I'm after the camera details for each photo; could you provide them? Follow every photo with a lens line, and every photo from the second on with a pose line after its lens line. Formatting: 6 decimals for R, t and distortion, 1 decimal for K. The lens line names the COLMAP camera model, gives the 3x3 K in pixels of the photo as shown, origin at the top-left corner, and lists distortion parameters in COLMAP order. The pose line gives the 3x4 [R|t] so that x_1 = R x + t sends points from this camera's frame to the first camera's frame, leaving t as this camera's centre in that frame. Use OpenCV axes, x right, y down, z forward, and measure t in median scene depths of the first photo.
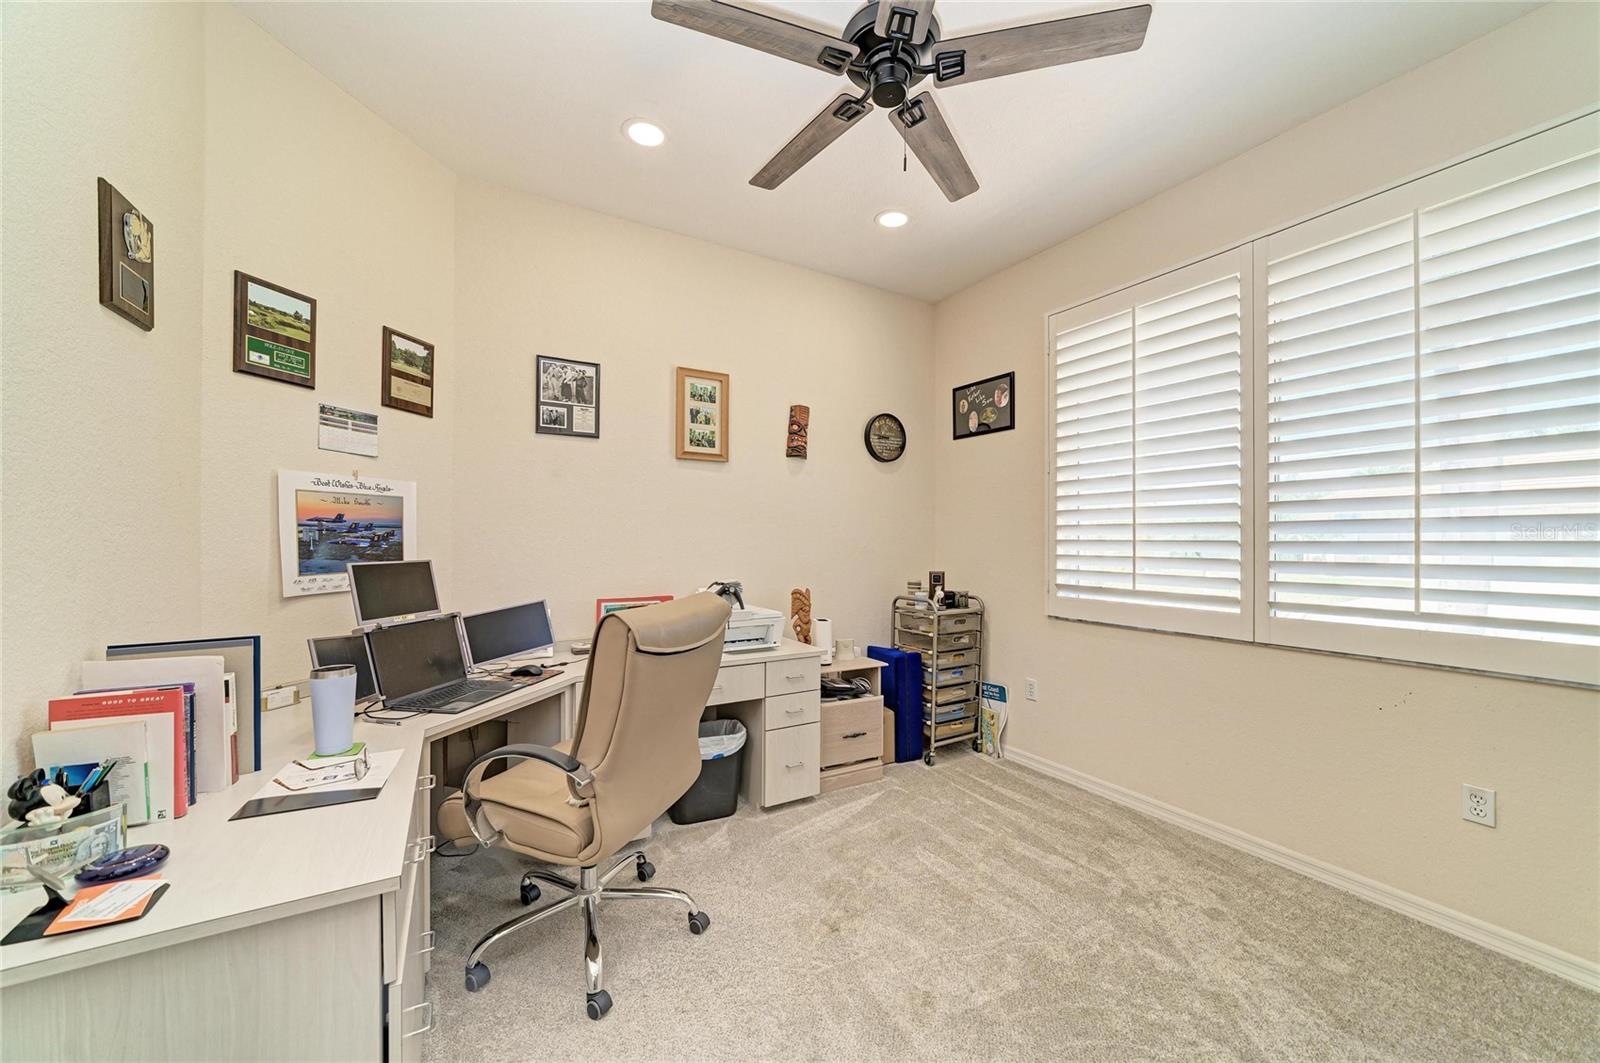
lens RADIAL K [[599.0, 0, 801.8], [0, 599.0, 537.6], [0, 0, 1]] dist [-0.022128, 0.001008]
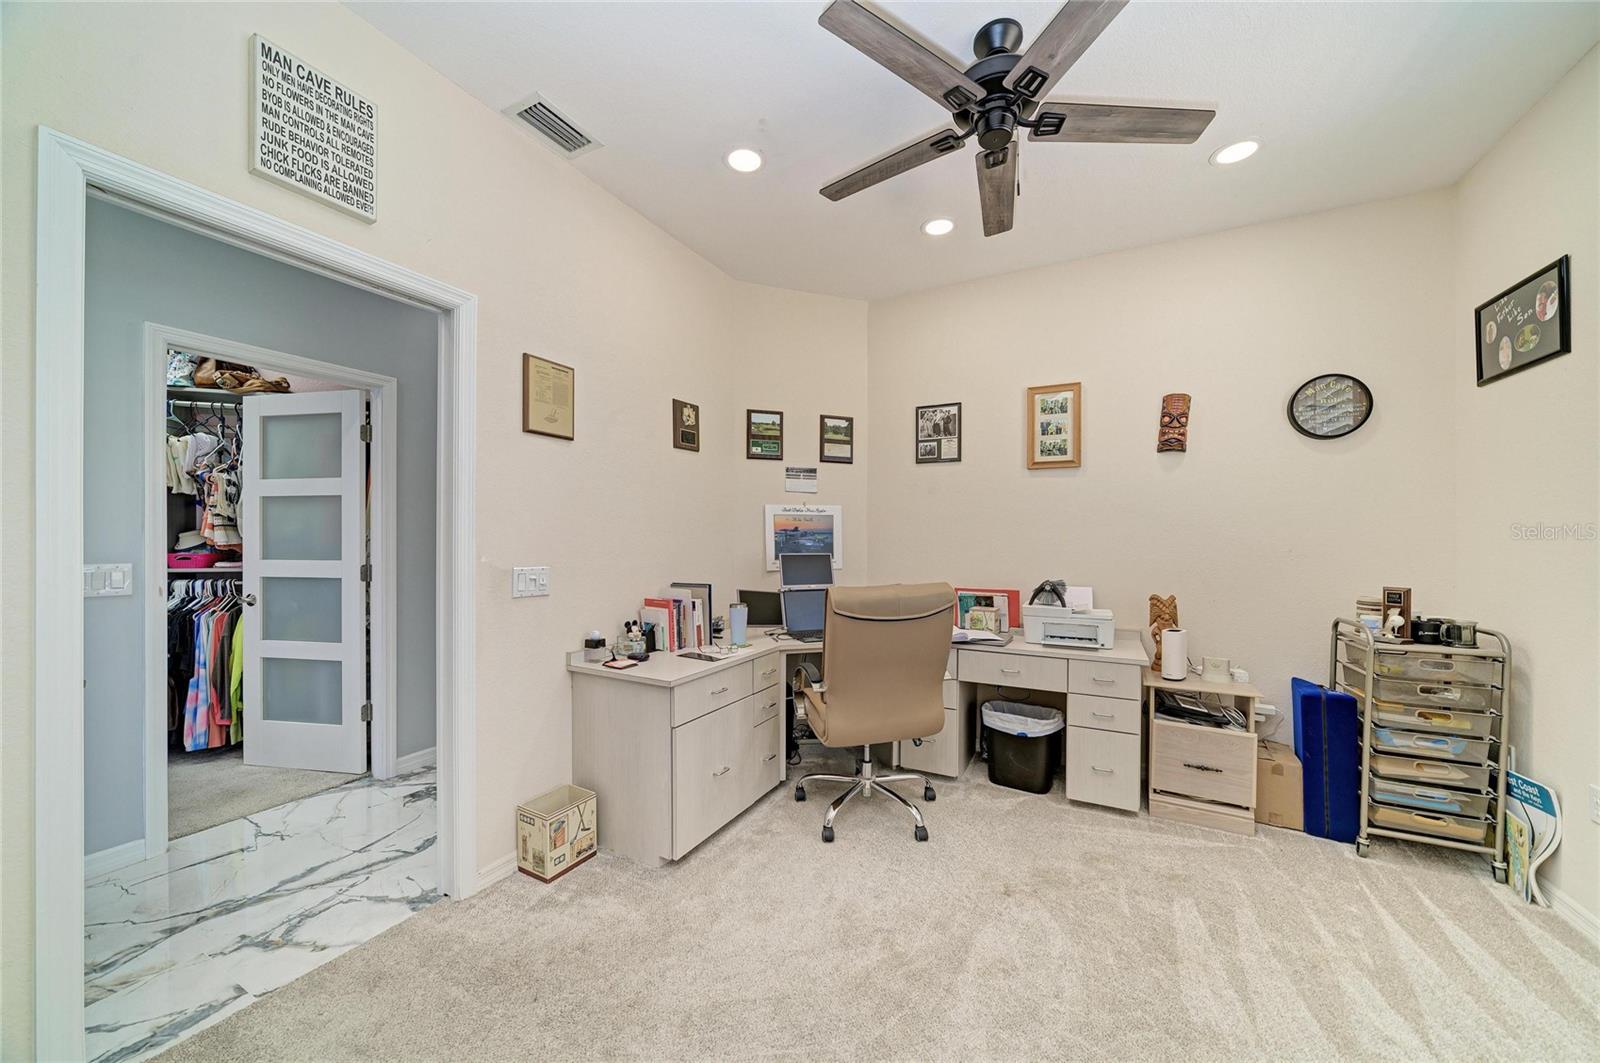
lens RADIAL K [[565.3, 0, 798.4], [0, 565.3, 537.3], [0, 0, 1]] dist [-0.013829, 0.002340]
pose [[0.518026, -0.003868, -0.855356, 0.476695], [0.001549, 0.999992, -0.003584, -0.000758], [0.855363, 0.000532, 0.518028, 0.078477]]
